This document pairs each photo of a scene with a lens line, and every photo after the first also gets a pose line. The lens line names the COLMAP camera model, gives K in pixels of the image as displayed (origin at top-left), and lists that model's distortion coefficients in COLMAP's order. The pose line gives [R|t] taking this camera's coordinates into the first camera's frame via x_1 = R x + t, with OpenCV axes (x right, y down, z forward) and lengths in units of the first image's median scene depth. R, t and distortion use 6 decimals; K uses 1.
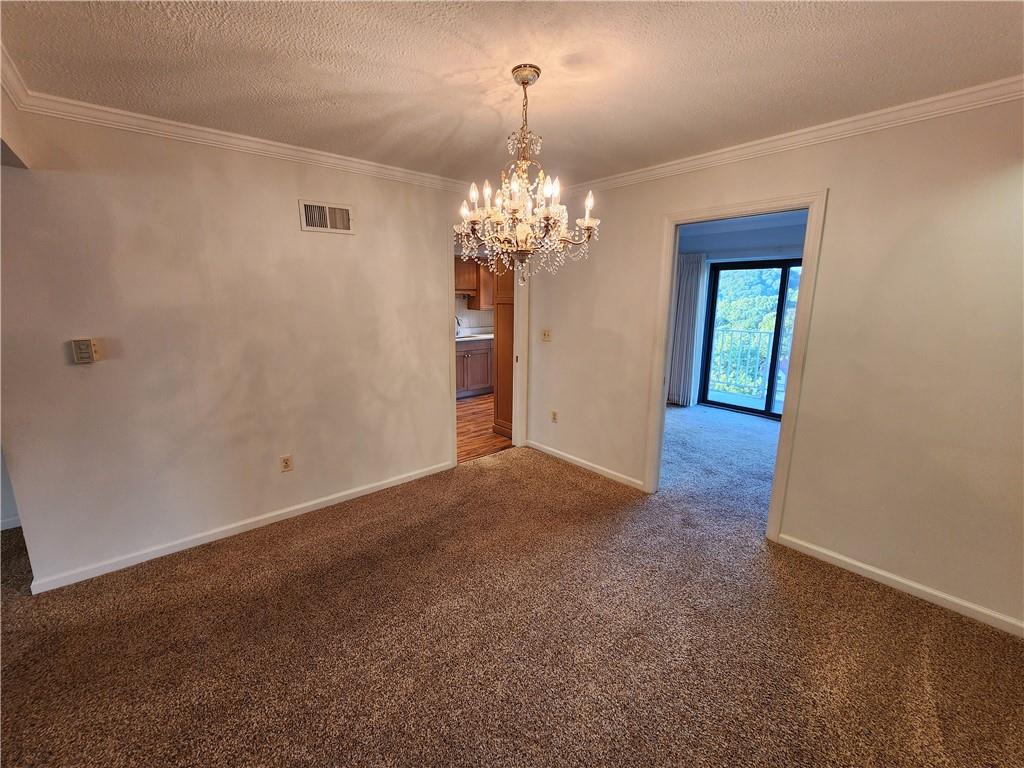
lens RADIAL K [[422.0, 0, 510.0], [0, 422.0, 378.5], [0, 0, 1]] dist [-0.000114, 0.000946]
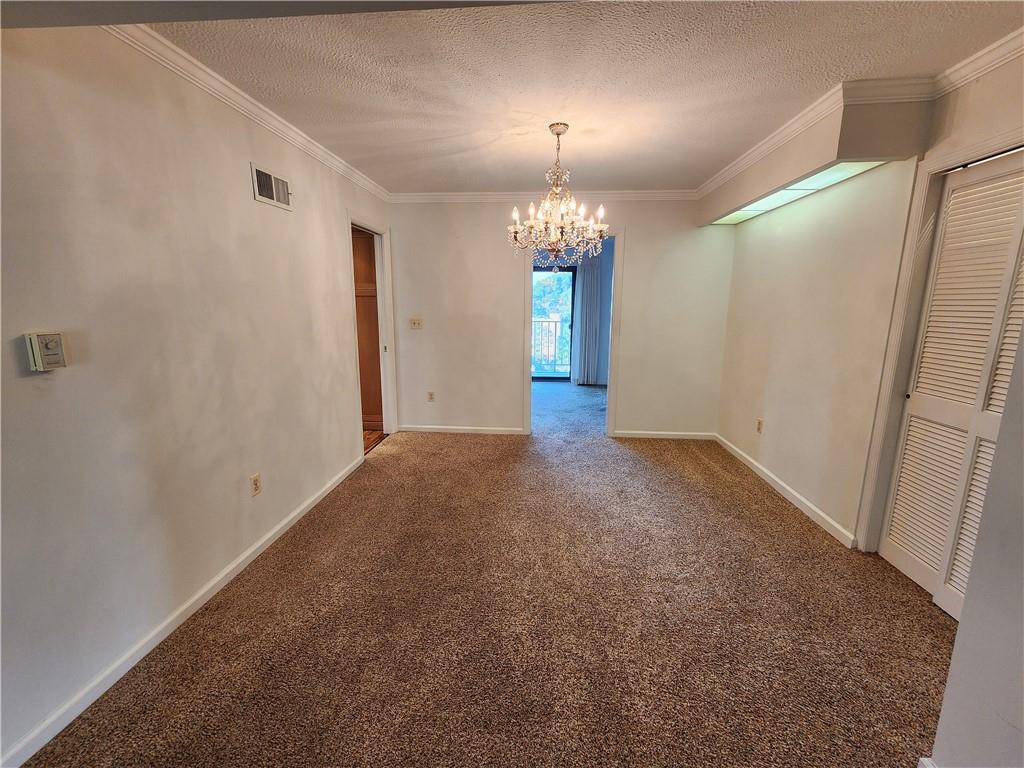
lens RADIAL K [[422.0, 0, 510.0], [0, 422.0, 378.5], [0, 0, 1]] dist [-0.000114, 0.000946]
pose [[0.712351, -0.130640, 0.689557, -0.775996], [0.135743, 0.989616, 0.047258, 0.029213], [-0.688571, 0.059939, 0.722688, 0.071201]]
